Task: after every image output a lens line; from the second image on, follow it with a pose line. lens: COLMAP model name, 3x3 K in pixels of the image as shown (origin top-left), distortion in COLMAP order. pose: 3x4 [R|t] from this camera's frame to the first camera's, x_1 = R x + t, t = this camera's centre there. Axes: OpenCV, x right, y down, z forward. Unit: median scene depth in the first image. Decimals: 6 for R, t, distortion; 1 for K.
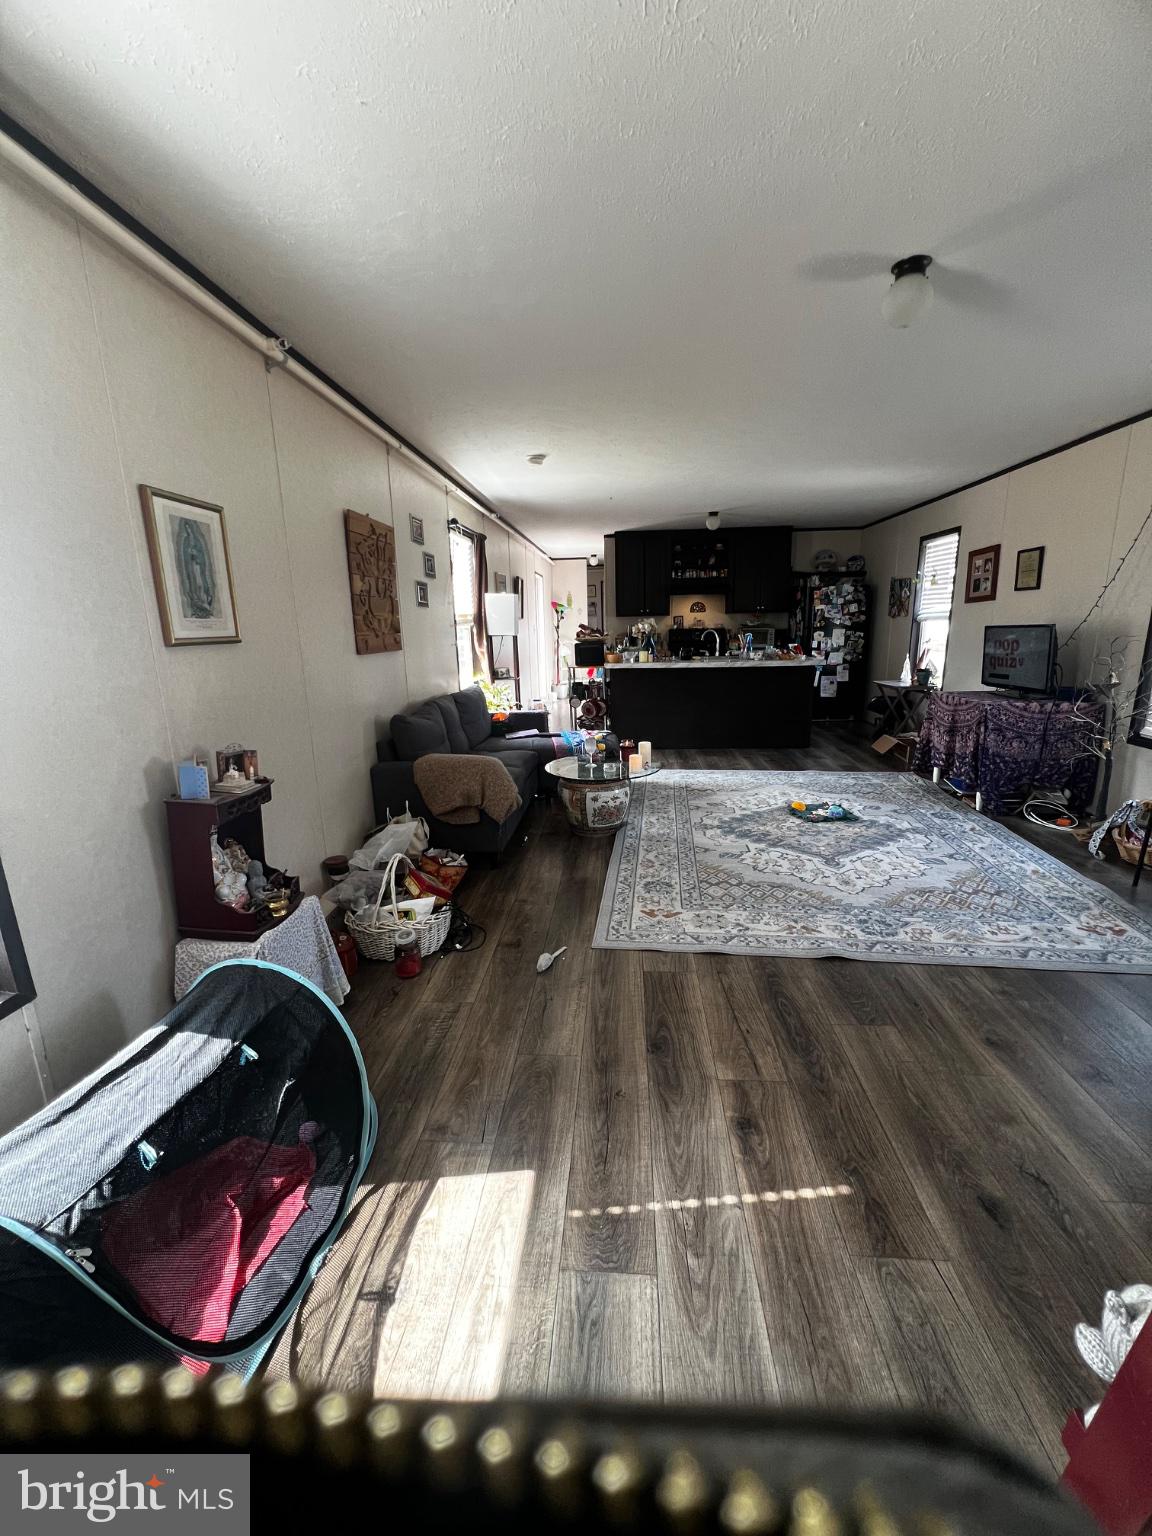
lens RADIAL K [[611.8, 0, 577.2], [0, 611.8, 764.5], [0, 0, 1]] dist [-0.002638, 0.000410]
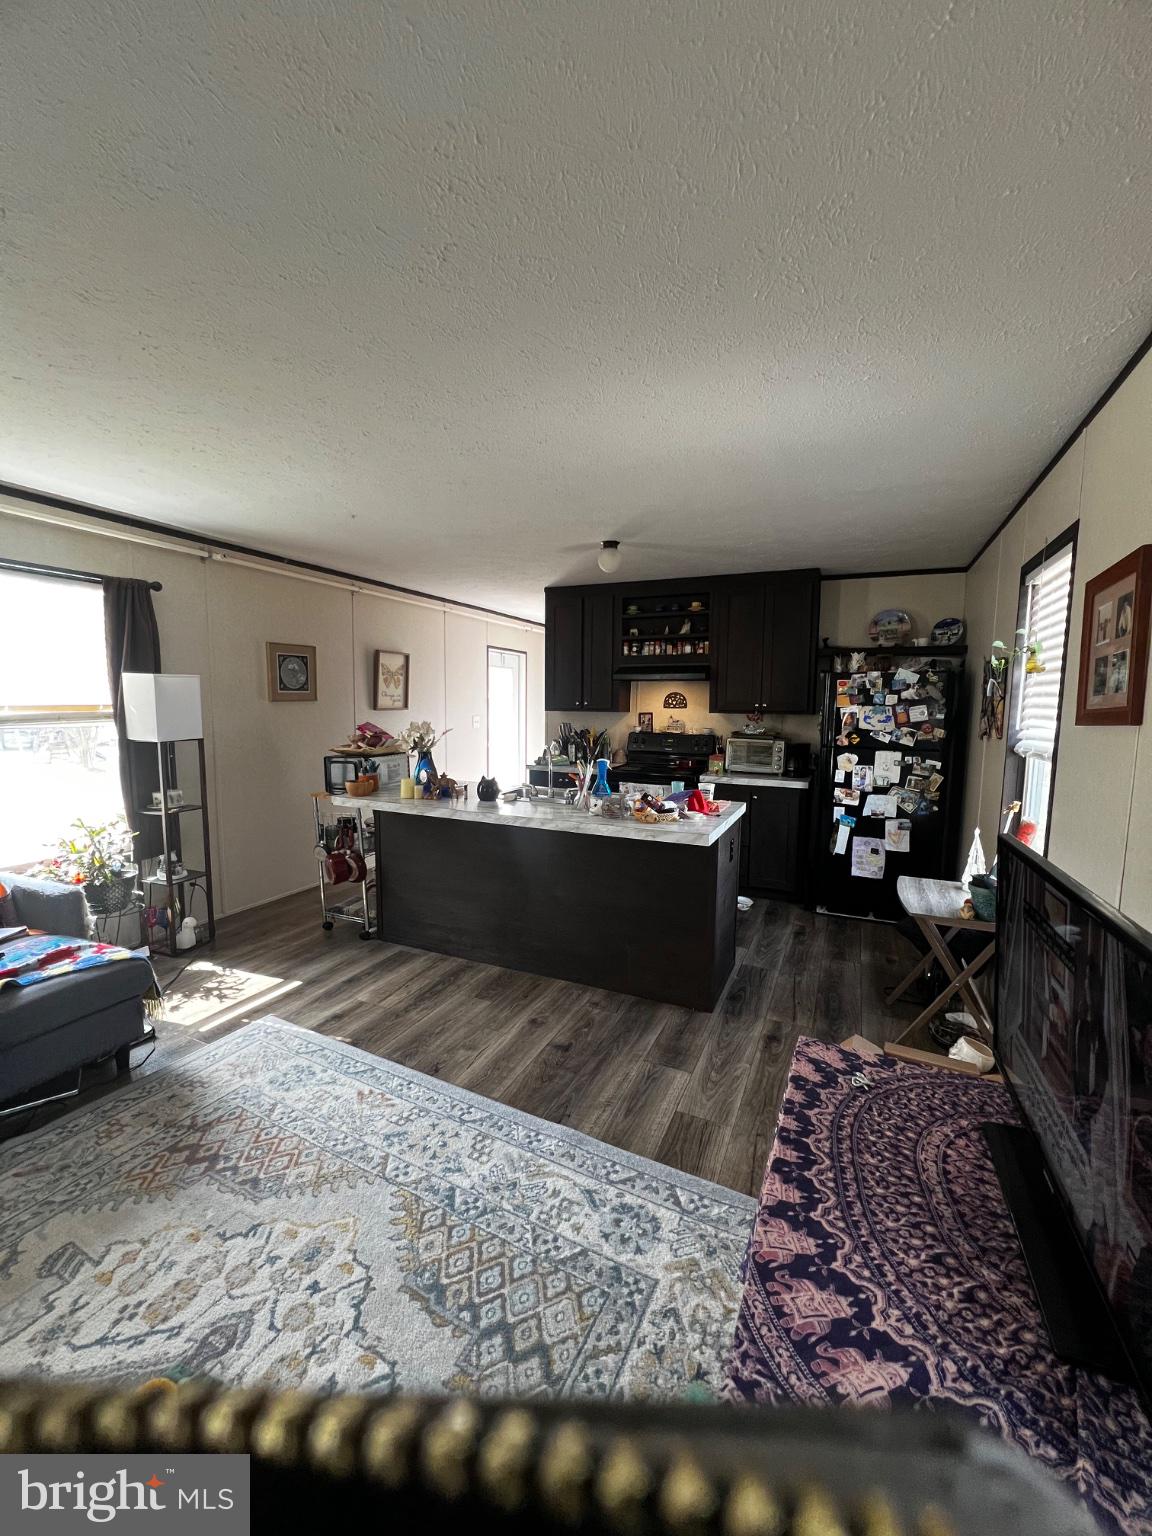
lens RADIAL K [[611.8, 0, 571.2], [0, 611.8, 767.4], [0, 0, 1]] dist [-0.002638, 0.000410]
pose [[0.935833, 0.073368, -0.344724, 0.351151], [-0.114521, 0.988319, -0.100550, -0.122851], [0.333320, 0.133577, 0.933303, 0.416170]]
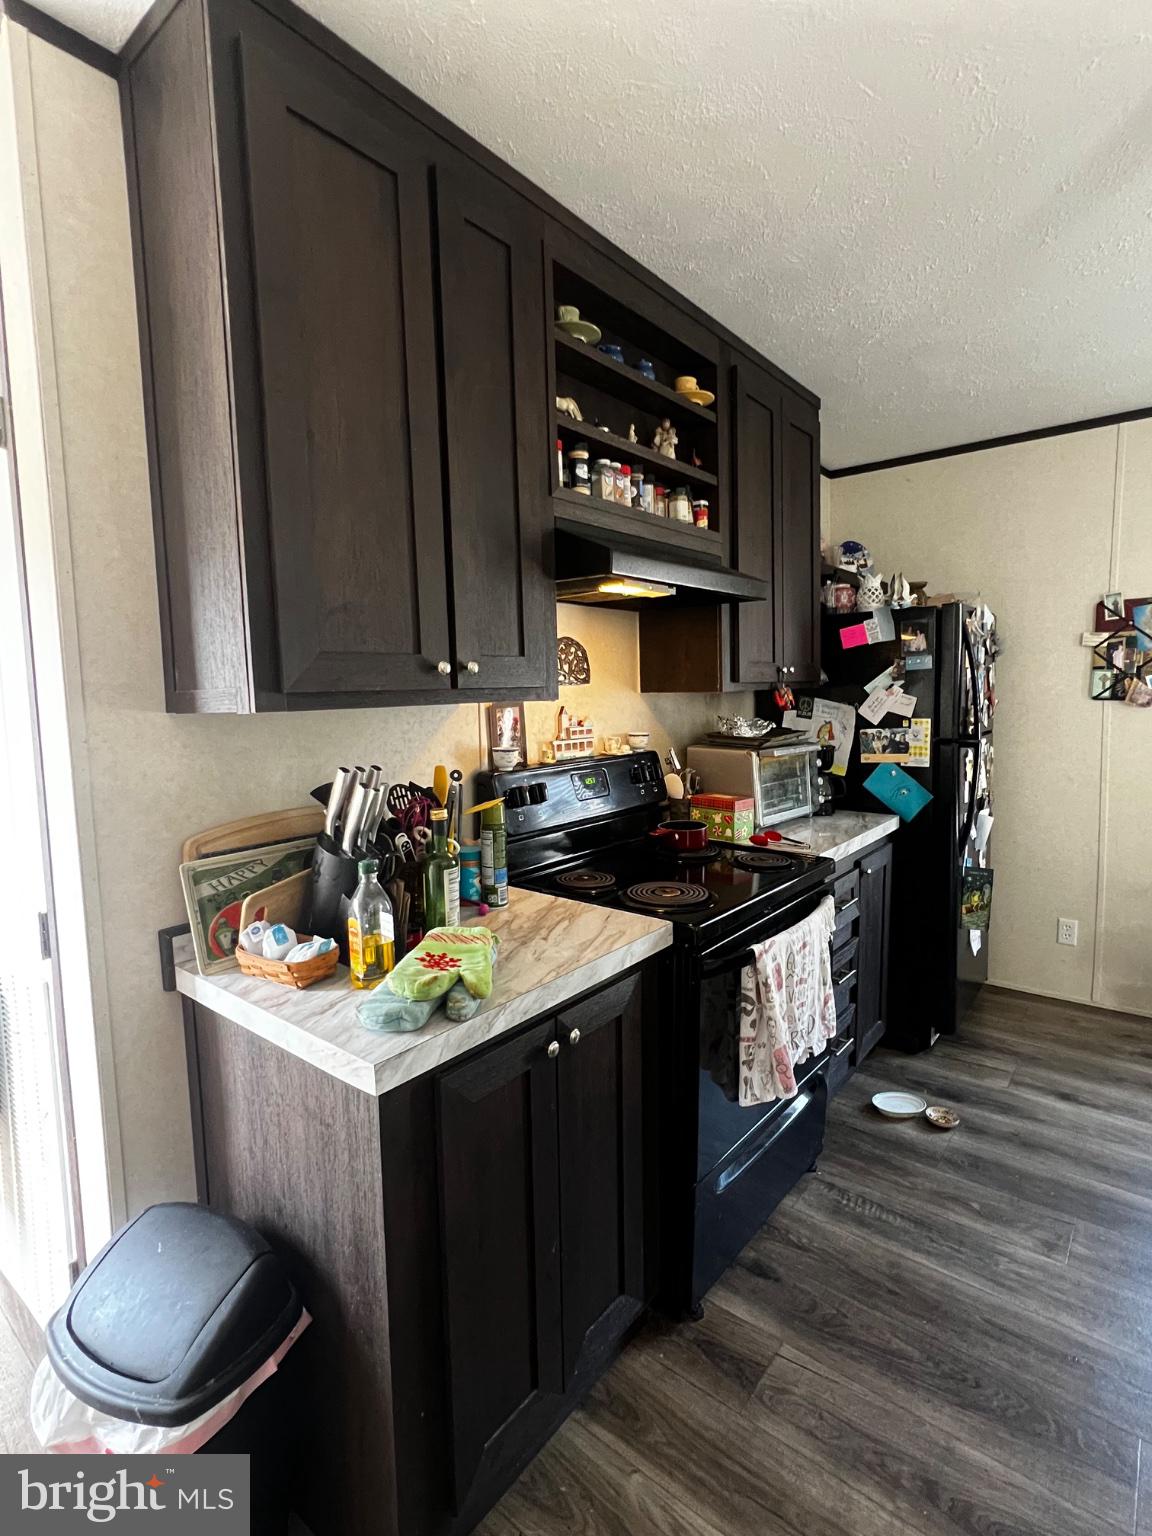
lens RADIAL K [[753.6, 0, 578.2], [0, 753.6, 766.0], [0, 0, 1]] dist [0.004149, 0.000172]
pose [[0.558625, -0.066999, 0.826710, -0.022743], [0.194316, 0.979564, -0.051916, -0.226803], [-0.806337, 0.189644, 0.560228, 0.937609]]
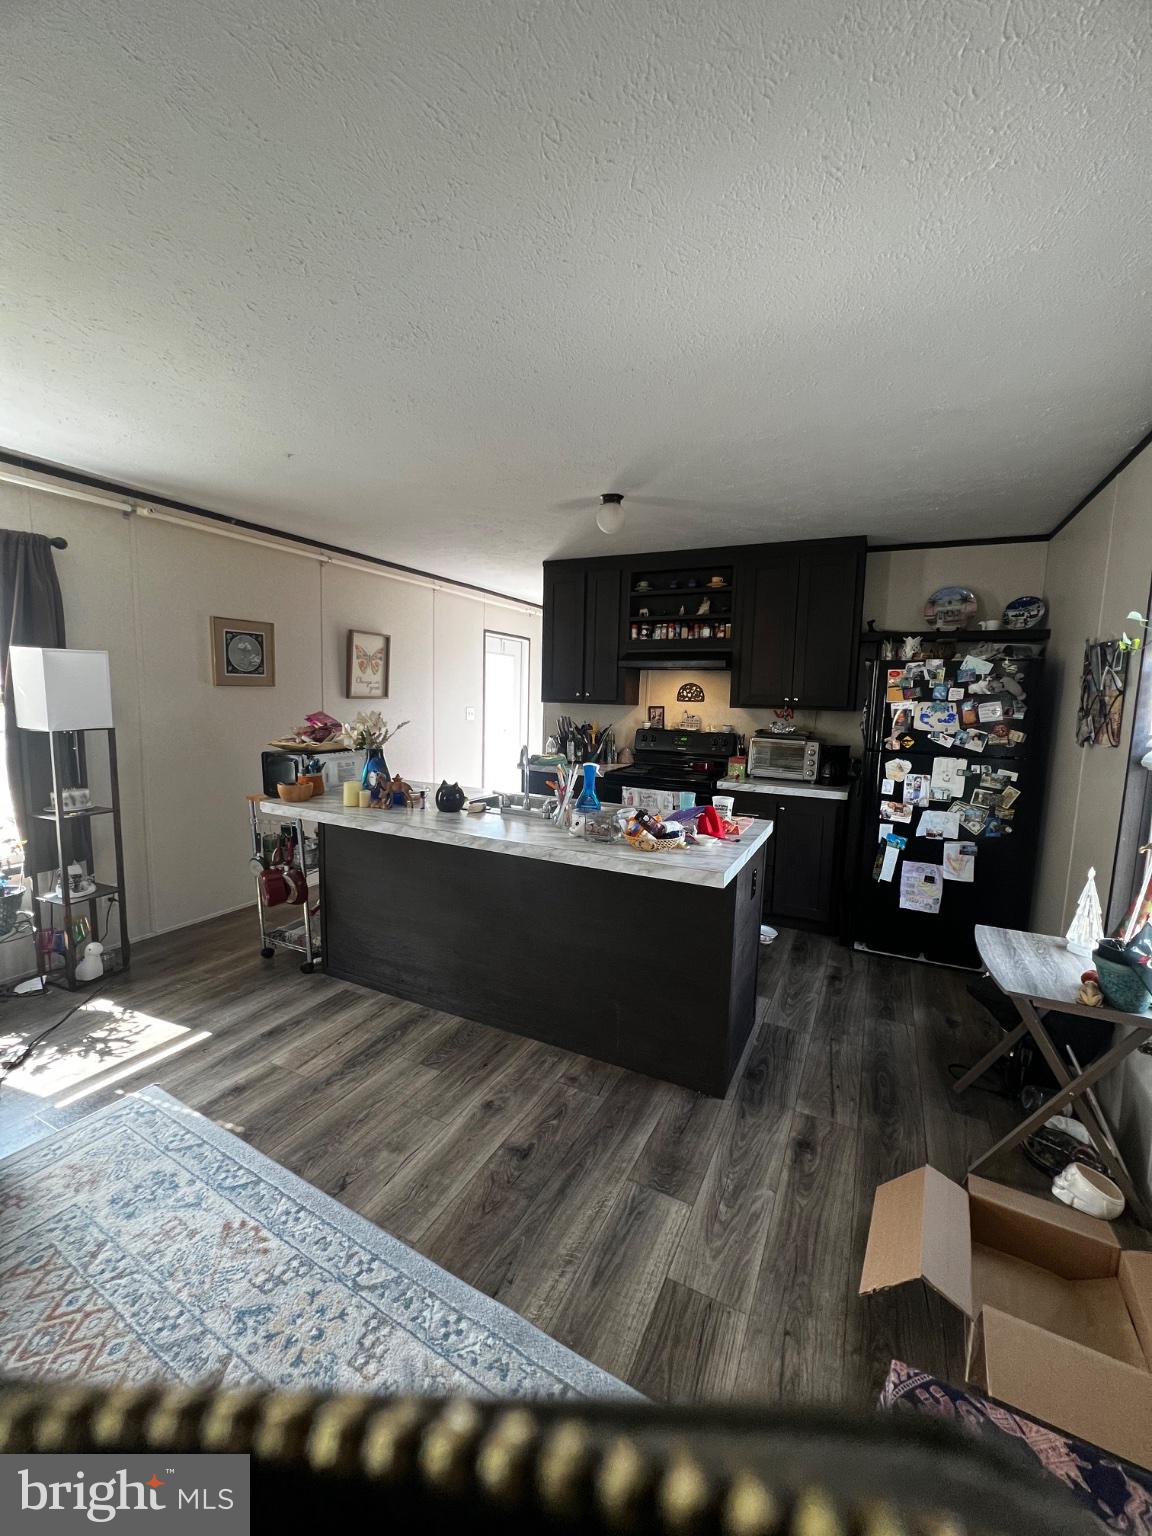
lens RADIAL K [[611.8, 0, 574.4], [0, 611.8, 766.5], [0, 0, 1]] dist [-0.002638, 0.000410]
pose [[0.924267, 0.093493, -0.370121, 0.340200], [-0.135597, 0.986726, -0.089363, -0.140677], [0.356853, 0.132783, 0.924675, 0.507208]]
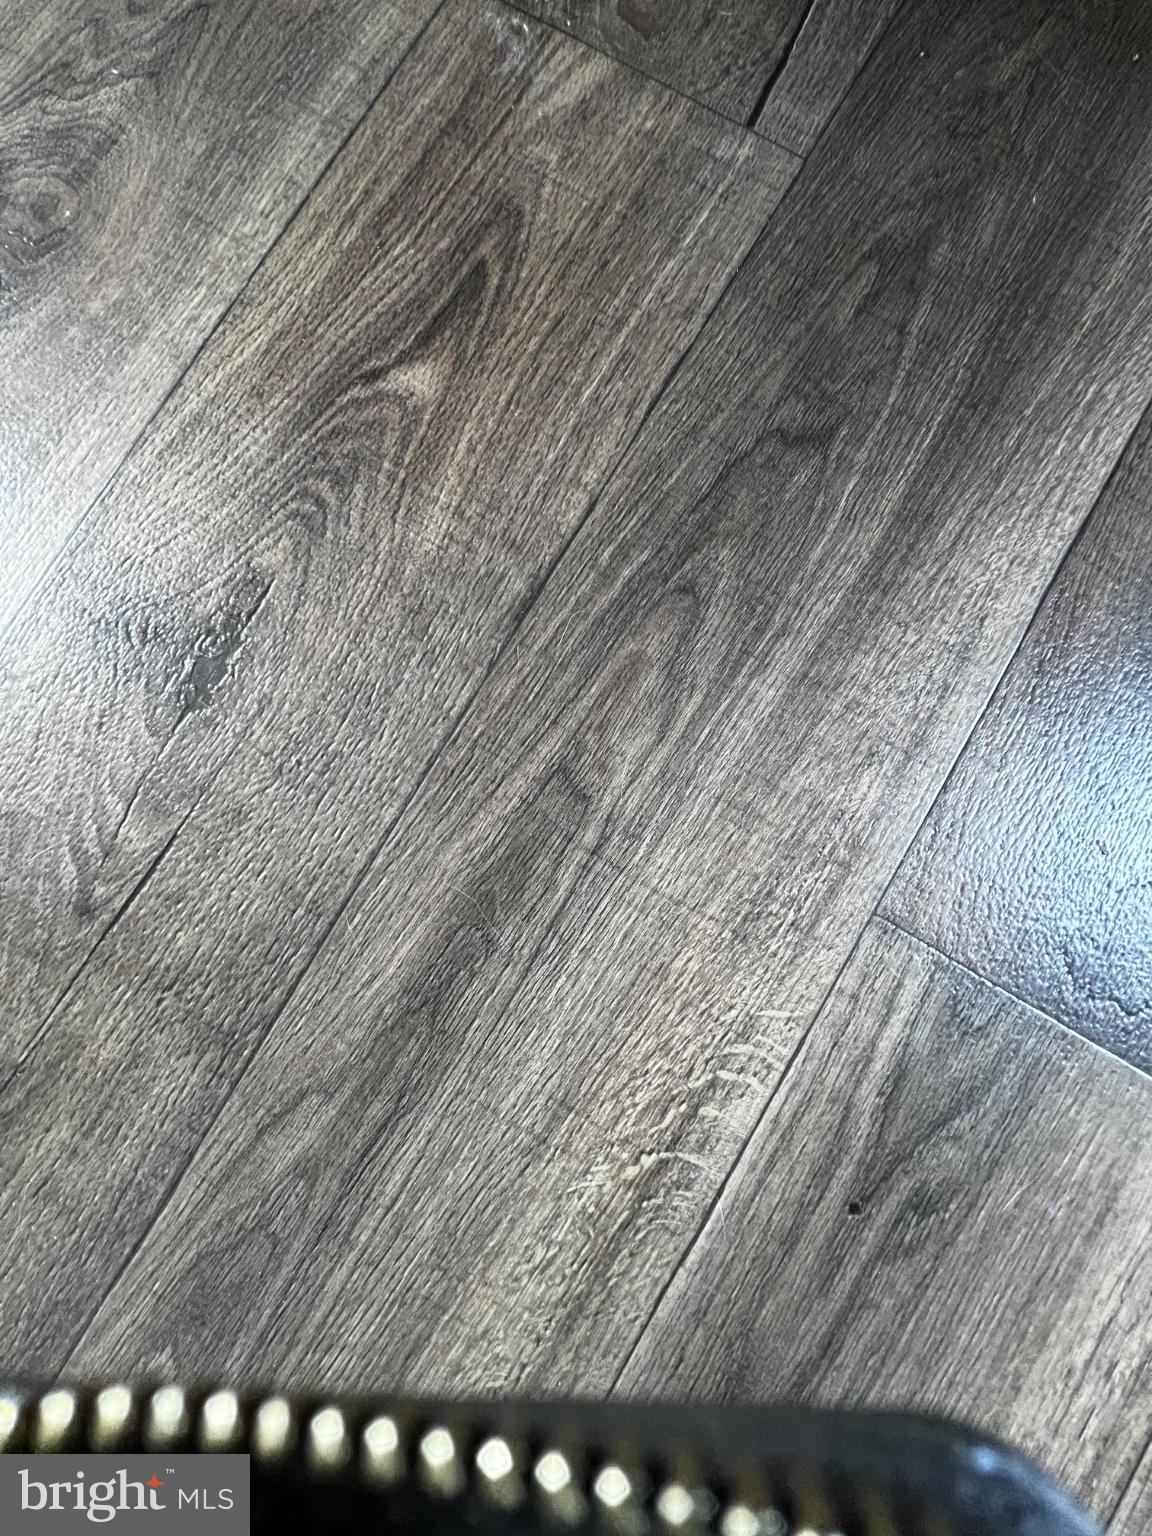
lens RADIAL K [[611.8, 0, 577.5], [0, 611.8, 766.0], [0, 0, 1]] dist [-0.002638, 0.000410]
pose [[0.897090, 0.441682, -0.012139, 0.265420], [-0.123142, 0.276306, 0.953148, -0.037757], [0.424342, -0.853564, 0.302261, 0.751445]]
